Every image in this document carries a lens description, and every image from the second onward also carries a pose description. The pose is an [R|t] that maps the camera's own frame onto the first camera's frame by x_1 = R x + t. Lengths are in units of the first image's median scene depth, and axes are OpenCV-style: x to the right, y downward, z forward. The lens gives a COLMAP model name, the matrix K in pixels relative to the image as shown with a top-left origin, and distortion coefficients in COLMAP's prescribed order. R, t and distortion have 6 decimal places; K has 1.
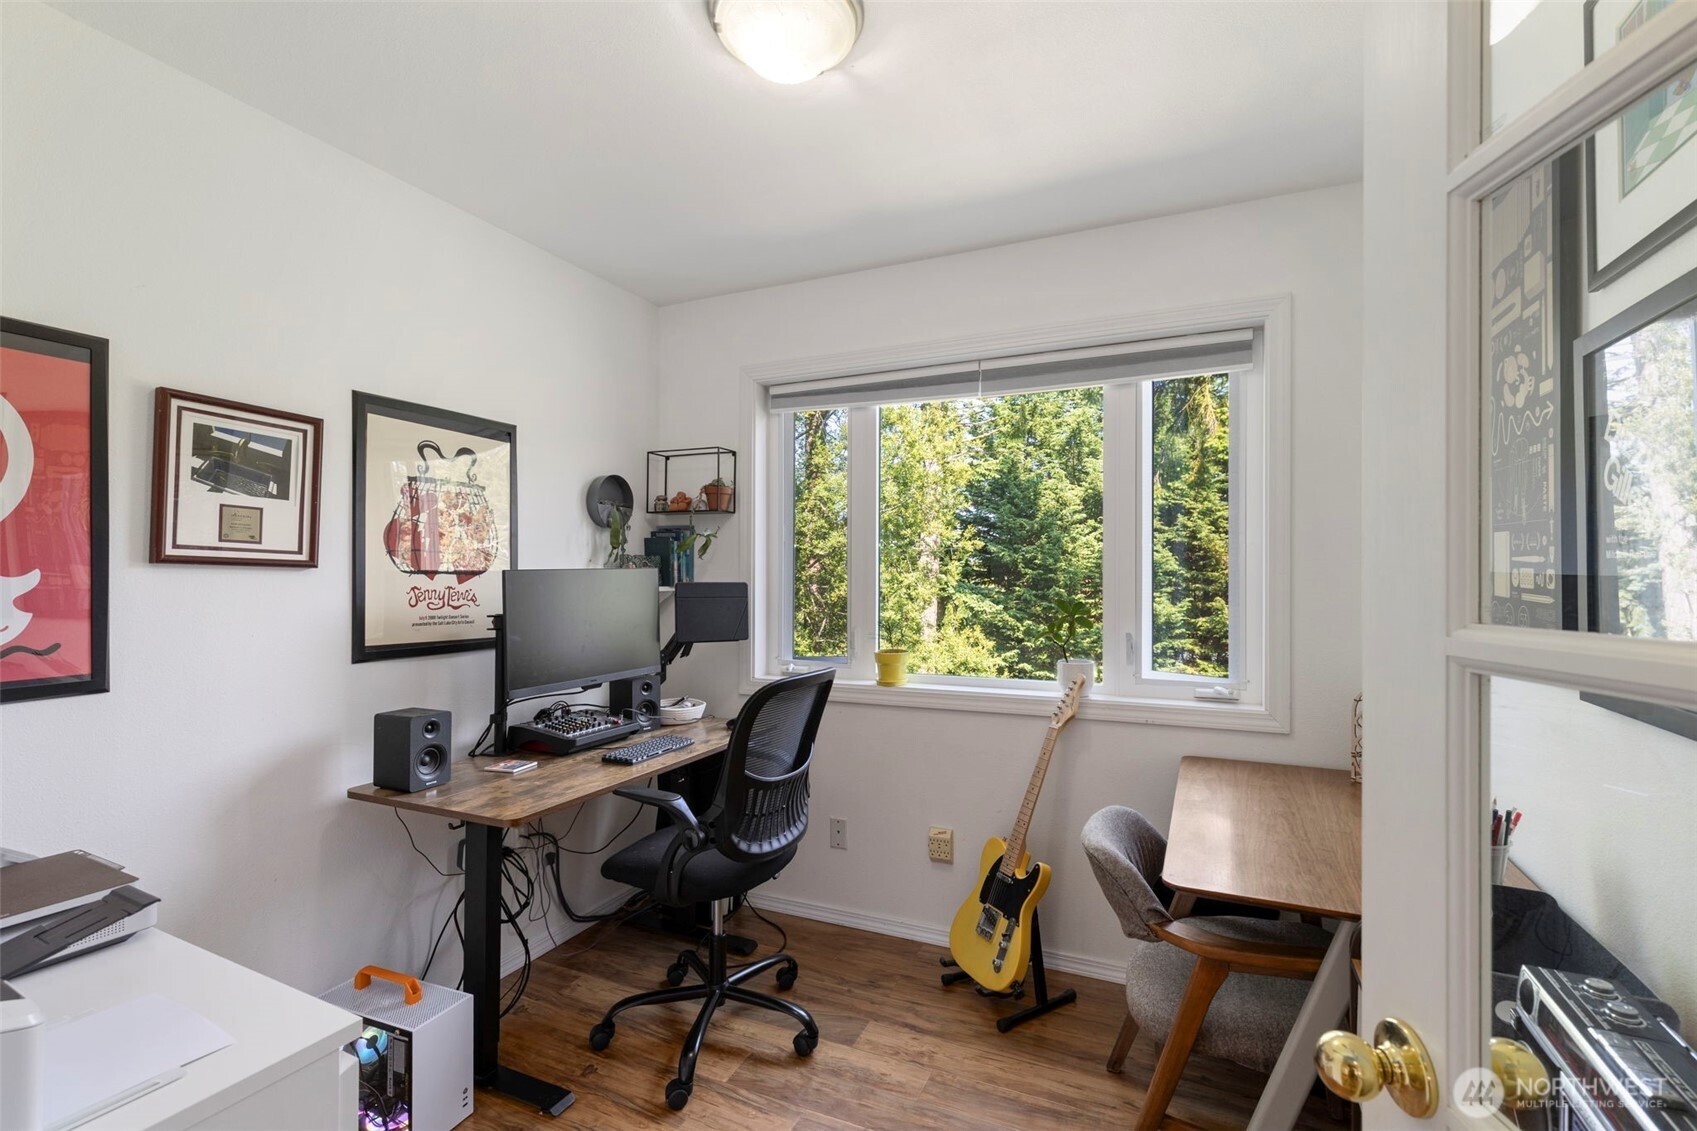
lens RADIAL K [[770.3, 0, 849.3], [0, 770.3, 562.4], [0, 0, 1]] dist [0.009022, -0.001208]
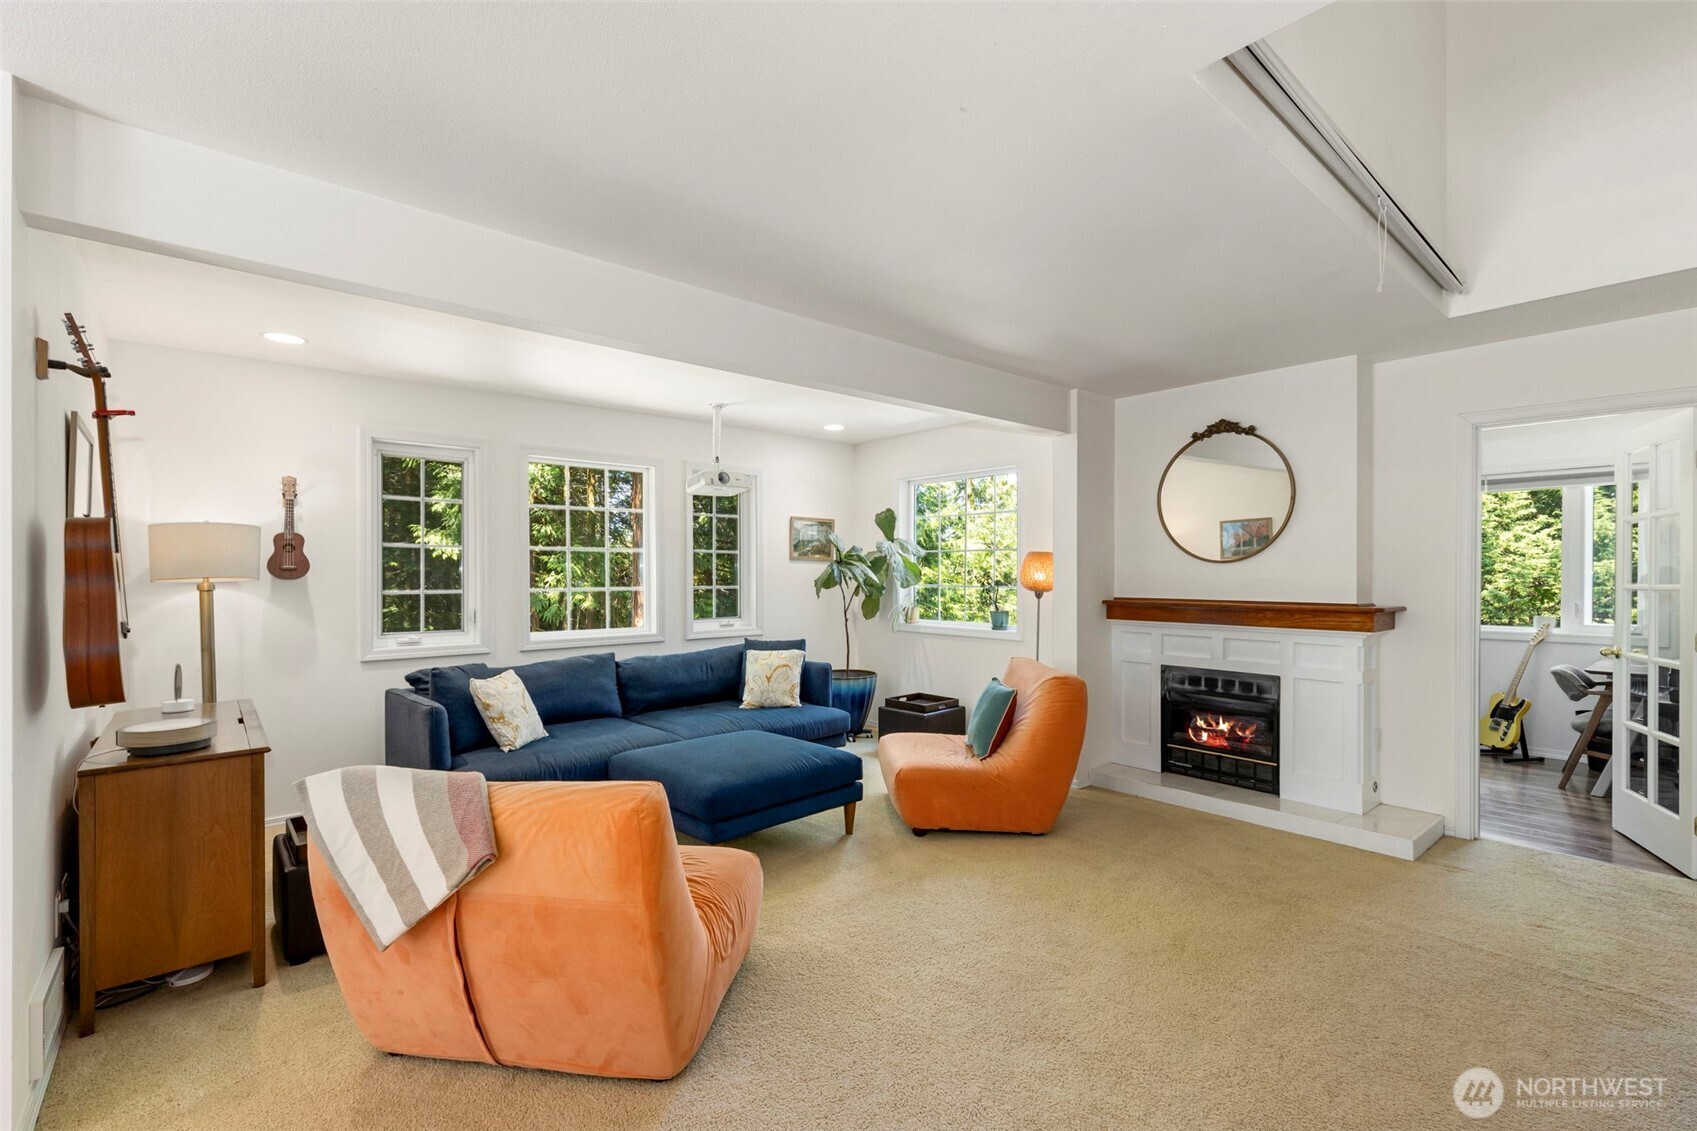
lens RADIAL K [[770.3, 0, 838.5], [0, 770.3, 570.8], [0, 0, 1]] dist [0.009022, -0.001208]
pose [[0.908330, 0.003805, -0.418237, -0.680422], [0.001243, 0.999930, 0.011796, -0.046990], [0.418253, -0.011235, 0.908261, -2.071239]]
